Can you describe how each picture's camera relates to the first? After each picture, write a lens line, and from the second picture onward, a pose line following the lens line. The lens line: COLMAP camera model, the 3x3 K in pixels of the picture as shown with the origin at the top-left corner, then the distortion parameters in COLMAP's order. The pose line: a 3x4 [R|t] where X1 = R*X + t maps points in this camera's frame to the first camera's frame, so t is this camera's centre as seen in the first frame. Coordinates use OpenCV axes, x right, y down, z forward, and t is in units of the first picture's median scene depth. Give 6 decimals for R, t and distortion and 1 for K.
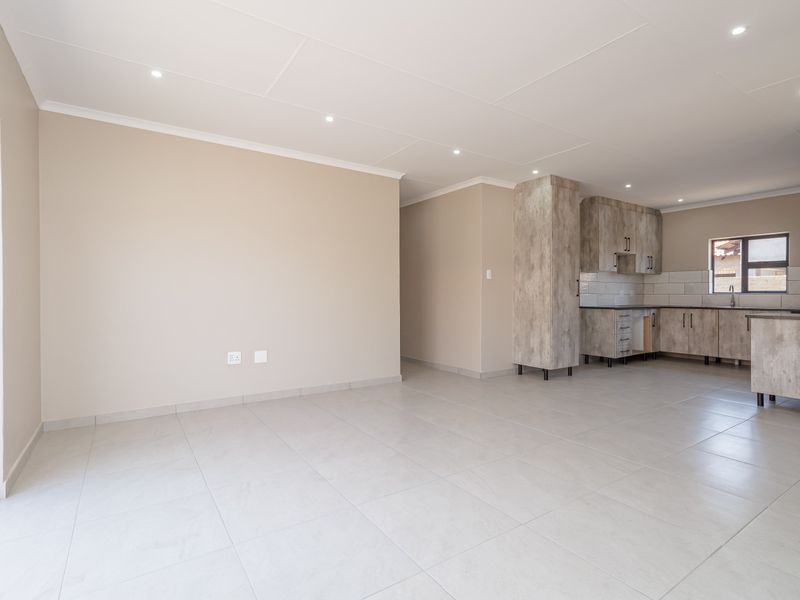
lens RADIAL K [[412.1, 0, 398.8], [0, 412.1, 297.8], [0, 0, 1]] dist [-0.001715, 0.003651]
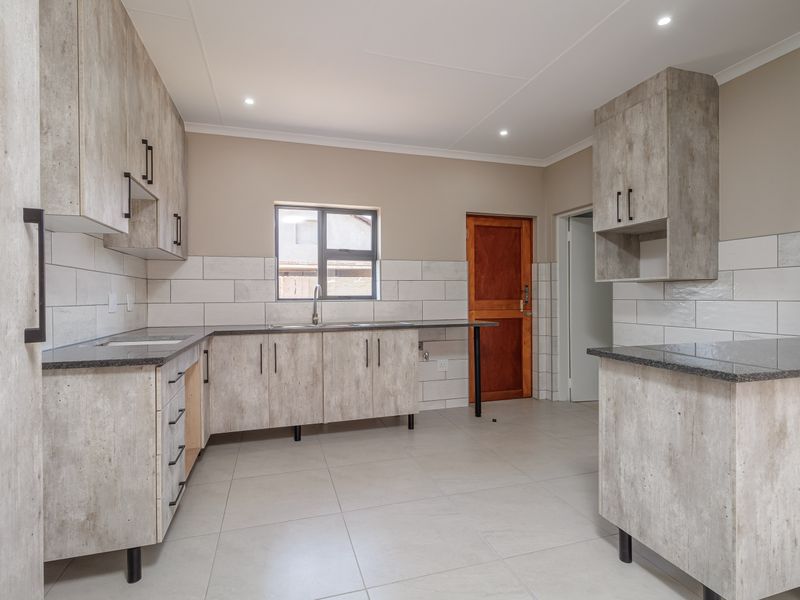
lens RADIAL K [[412.1, 0, 399.7], [0, 412.1, 297.4], [0, 0, 1]] dist [-0.001715, 0.003651]
pose [[0.285245, -0.004167, 0.958446, 0.302839], [0.014112, 0.999900, 0.000147, -0.013566], [-0.958351, 0.013484, 0.285276, 0.752584]]
